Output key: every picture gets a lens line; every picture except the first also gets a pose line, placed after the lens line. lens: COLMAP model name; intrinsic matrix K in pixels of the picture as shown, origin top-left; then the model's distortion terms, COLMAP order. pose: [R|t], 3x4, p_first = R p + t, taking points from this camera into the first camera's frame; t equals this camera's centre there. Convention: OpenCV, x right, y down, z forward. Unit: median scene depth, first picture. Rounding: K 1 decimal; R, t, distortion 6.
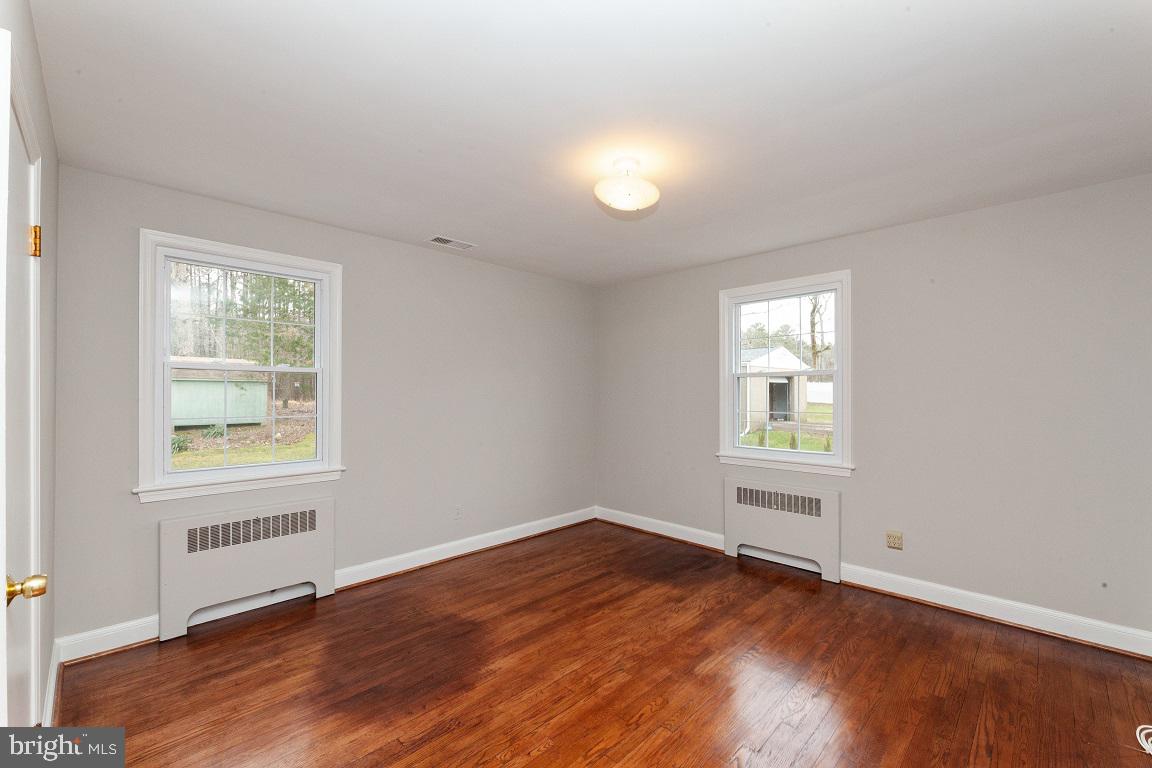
lens RADIAL K [[465.0, 0, 584.6], [0, 465.0, 392.4], [0, 0, 1]] dist [0.000081, -0.000167]
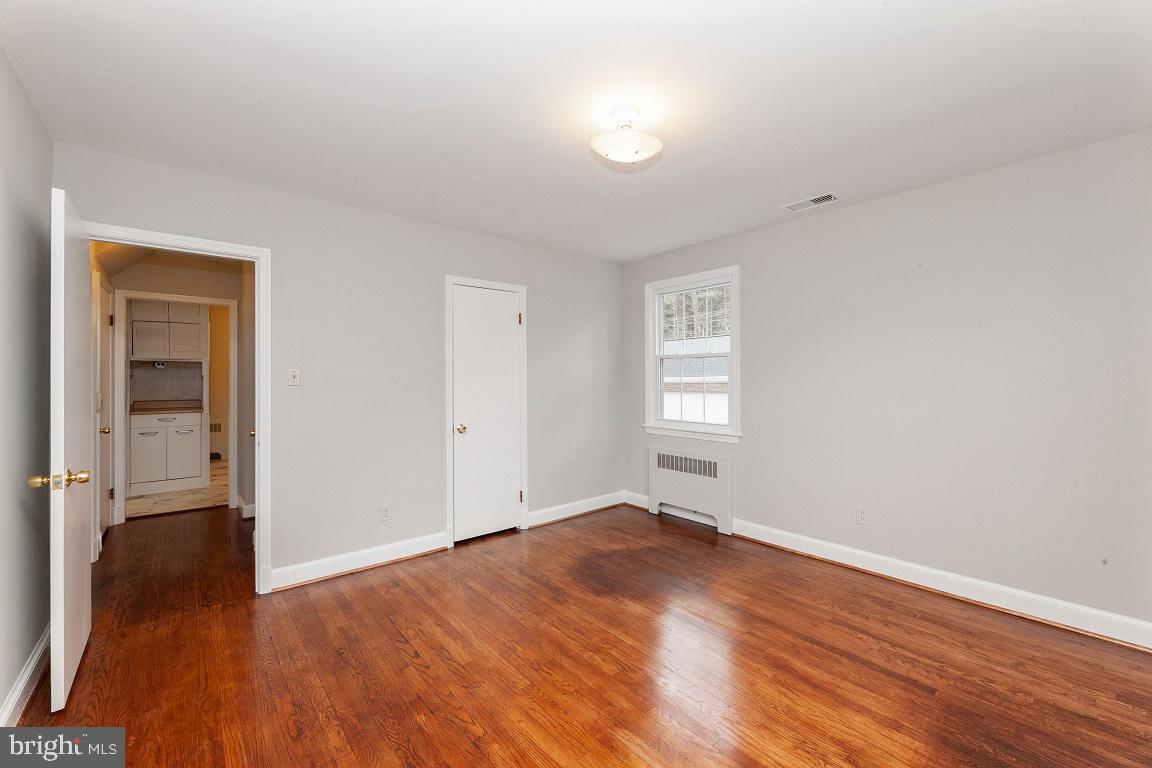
lens RADIAL K [[465.0, 0, 584.3], [0, 465.0, 377.0], [0, 0, 1]] dist [0.000081, -0.000167]
pose [[-0.072653, -0.003091, -0.997352, 0.746630], [0.005176, 0.999981, -0.003476, 0.017864], [0.997344, -0.005415, -0.072636, 0.741150]]
